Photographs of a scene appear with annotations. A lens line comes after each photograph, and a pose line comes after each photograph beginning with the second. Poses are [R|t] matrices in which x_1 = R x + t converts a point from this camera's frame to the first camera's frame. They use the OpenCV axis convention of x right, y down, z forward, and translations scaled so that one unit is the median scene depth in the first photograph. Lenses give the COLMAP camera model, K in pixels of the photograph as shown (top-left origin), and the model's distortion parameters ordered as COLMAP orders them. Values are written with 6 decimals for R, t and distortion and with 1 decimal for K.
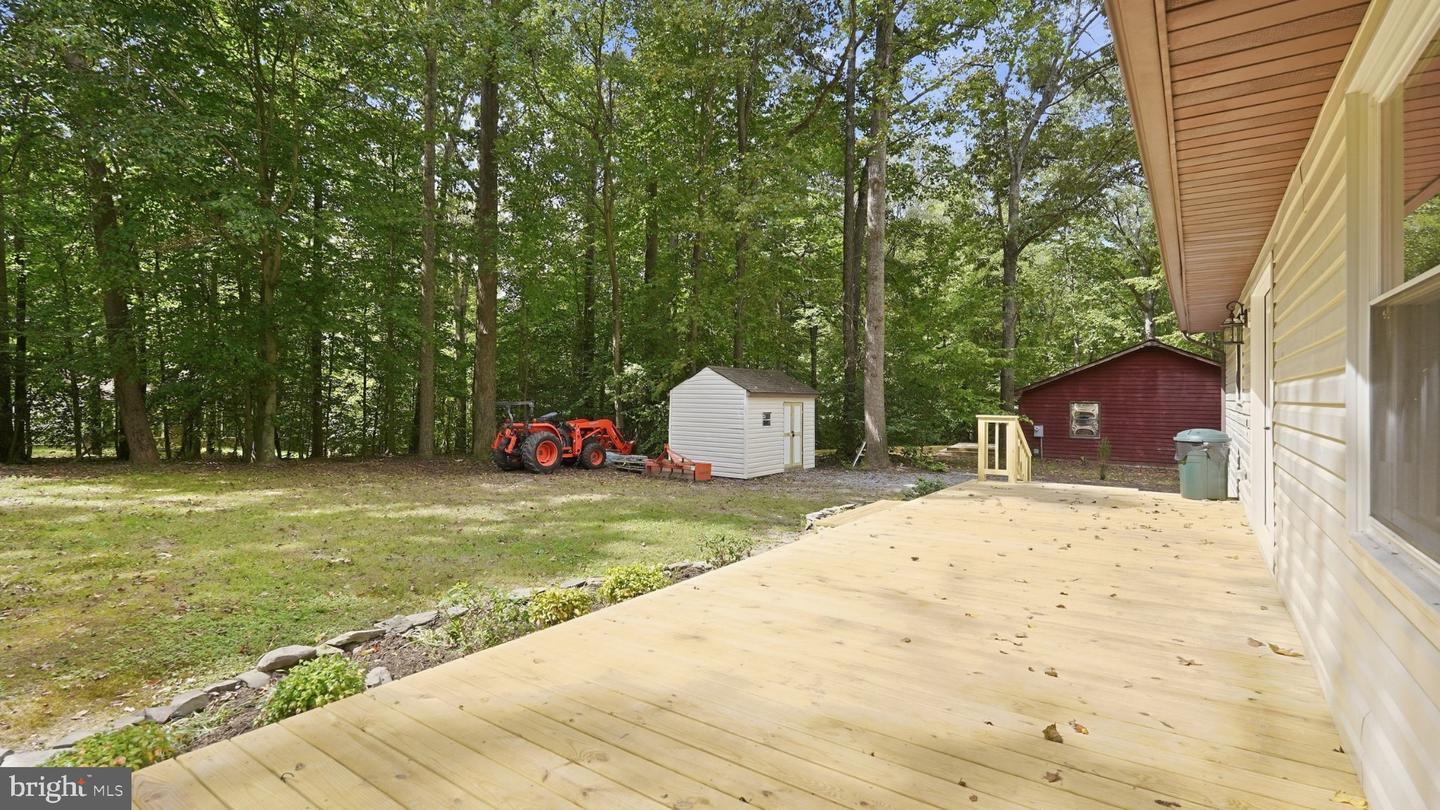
lens RADIAL K [[650.4, 0, 729.0], [0, 650.4, 395.2], [0, 0, 1]] dist [0.003939, 0.002336]
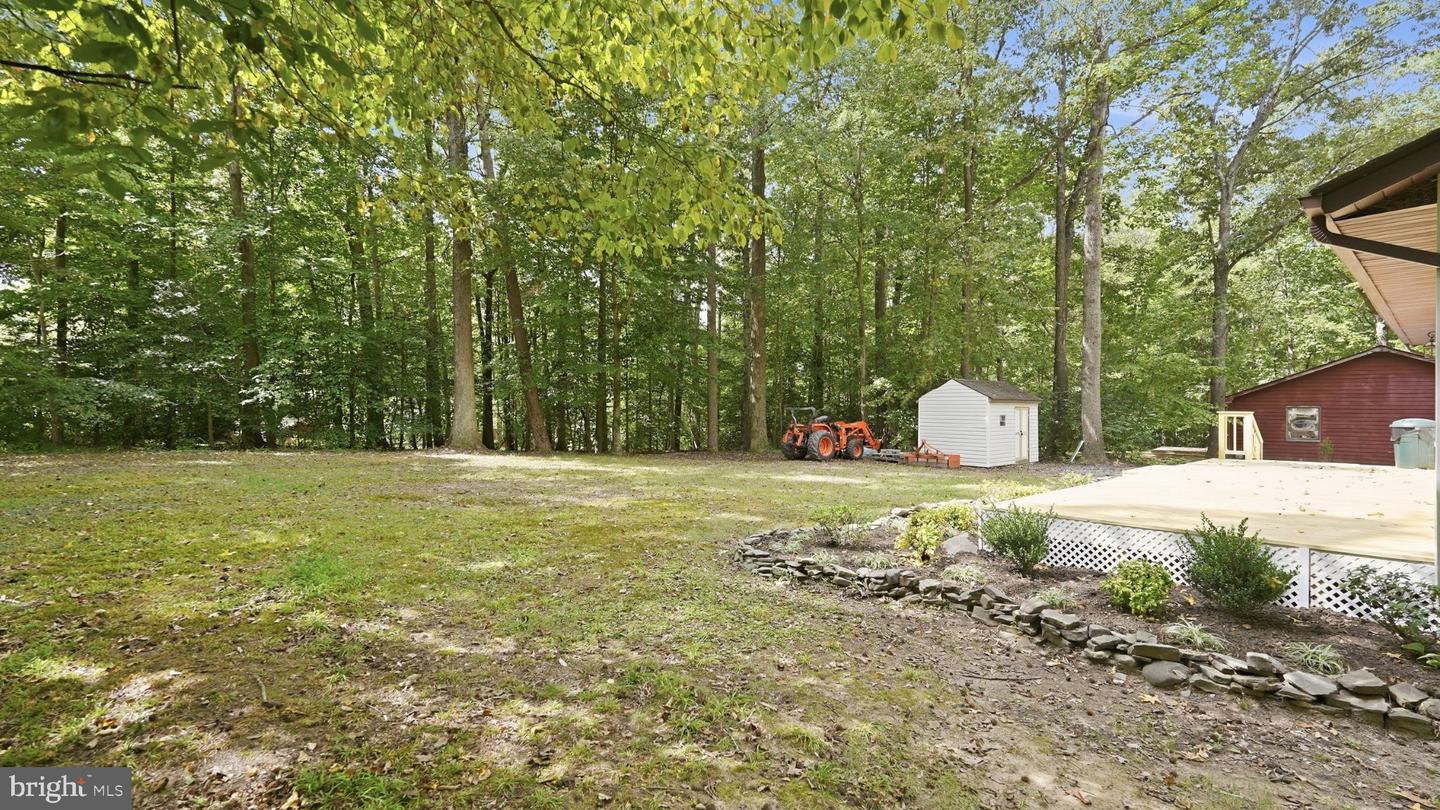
lens RADIAL K [[650.4, 0, 711.6], [0, 650.4, 415.6], [0, 0, 1]] dist [0.003939, 0.002336]
pose [[0.974201, -0.003525, -0.225653, -0.159125], [0.006068, 0.999926, 0.010574, 0.008507], [0.225599, -0.011671, 0.974150, -0.265630]]
